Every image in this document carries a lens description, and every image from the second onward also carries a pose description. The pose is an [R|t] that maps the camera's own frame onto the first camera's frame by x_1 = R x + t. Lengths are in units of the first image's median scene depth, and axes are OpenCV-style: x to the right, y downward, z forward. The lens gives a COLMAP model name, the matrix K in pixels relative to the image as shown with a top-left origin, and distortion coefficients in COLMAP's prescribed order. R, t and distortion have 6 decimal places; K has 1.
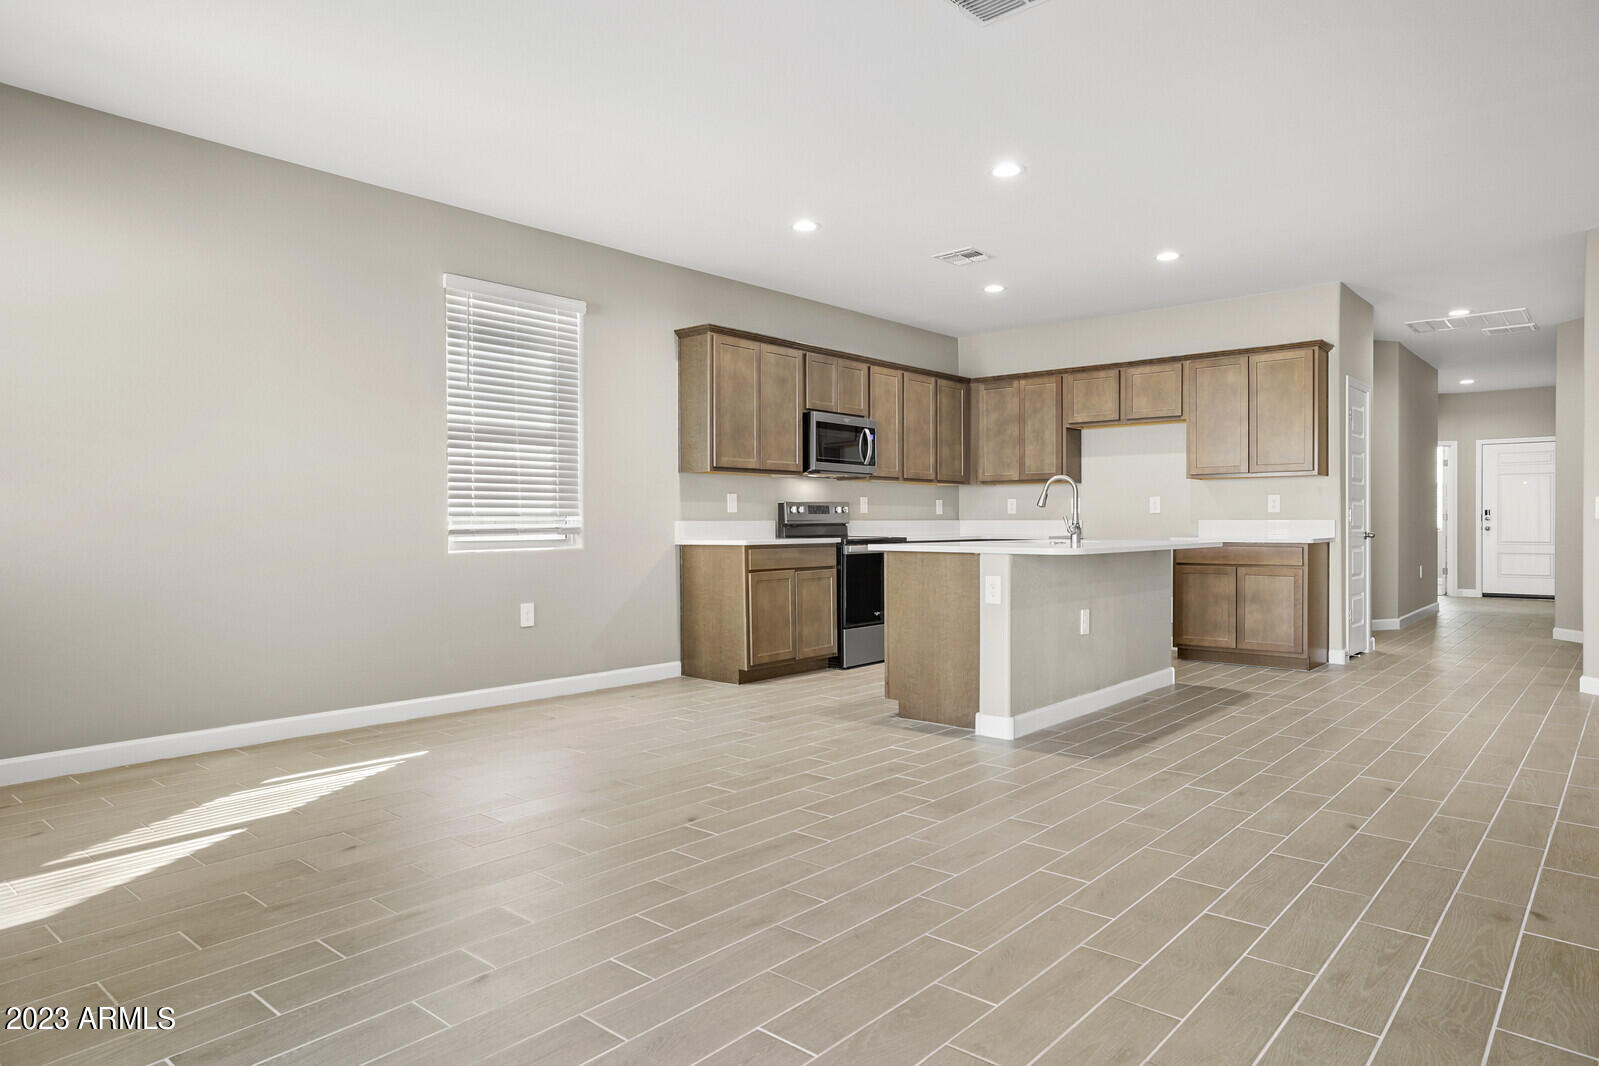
lens RADIAL K [[974.1, 0, 800.7], [0, 974.1, 533.2], [0, 0, 1]] dist [-0.025868, 0.000643]
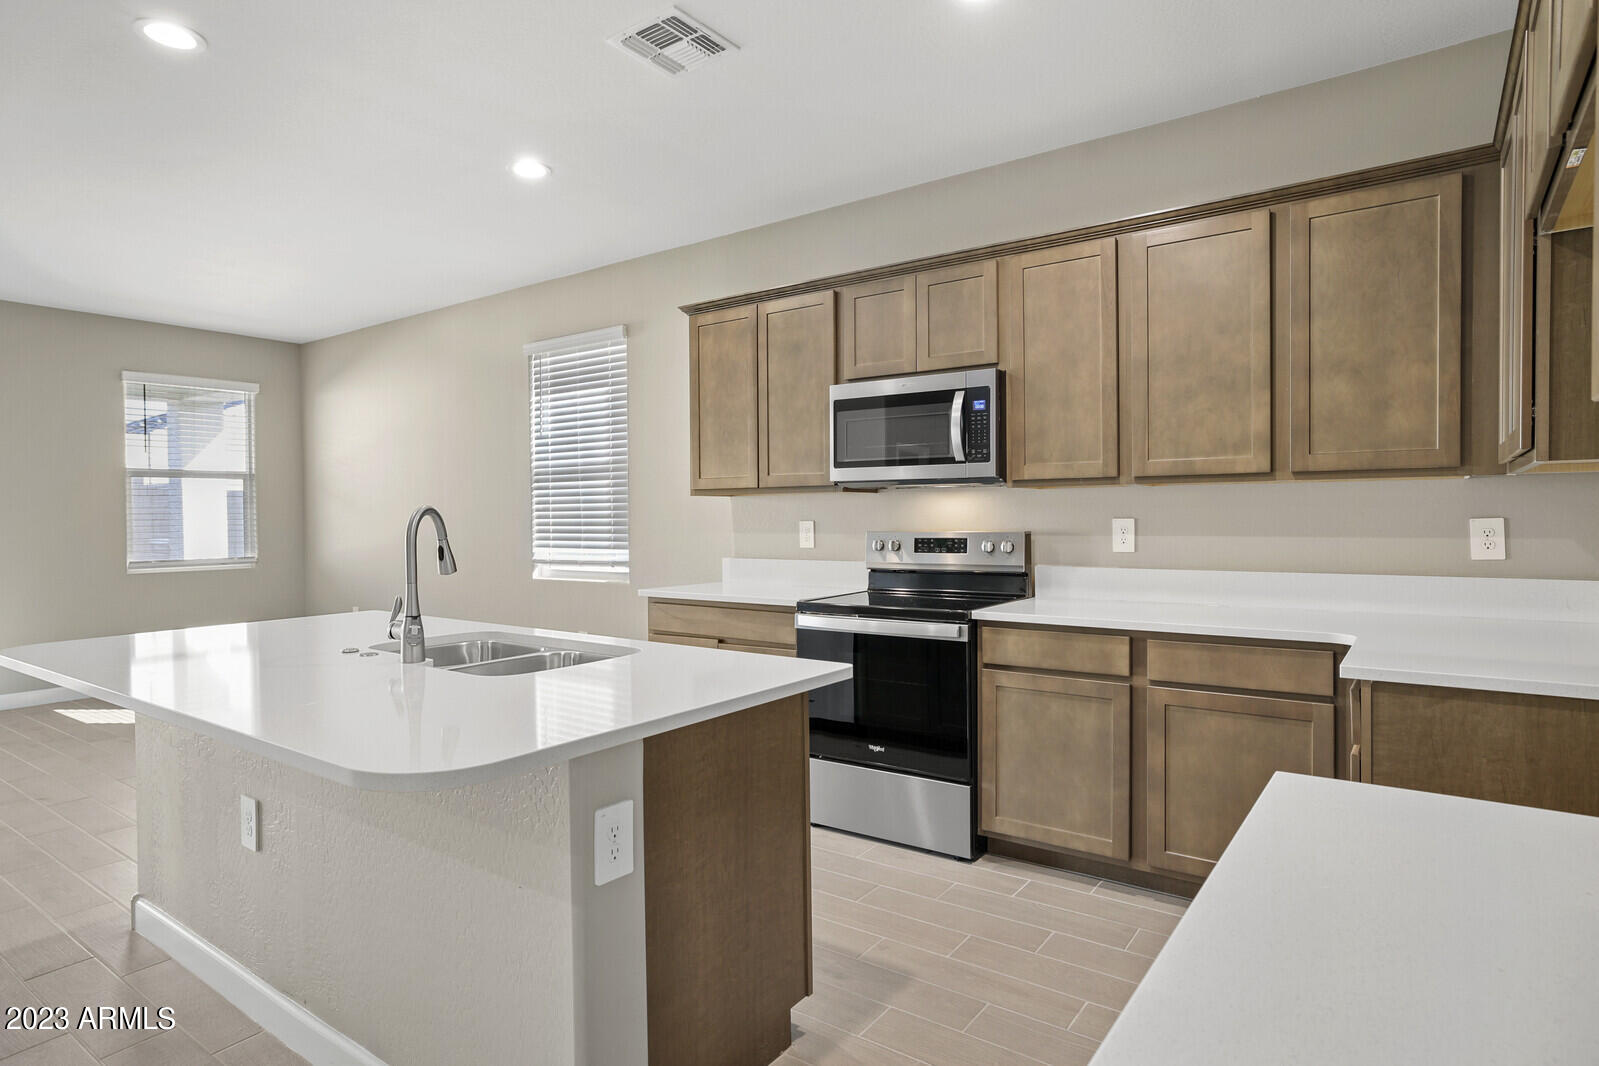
lens RADIAL K [[889.9, 0, 800.9], [0, 889.9, 529.4], [0, 0, 1]] dist [0.008200, 0.001110]
pose [[0.095565, 0.010405, -0.995369, 0.507923], [-0.008196, 0.999920, 0.009666, -0.036645], [0.995389, 0.007234, 0.095642, 0.838579]]
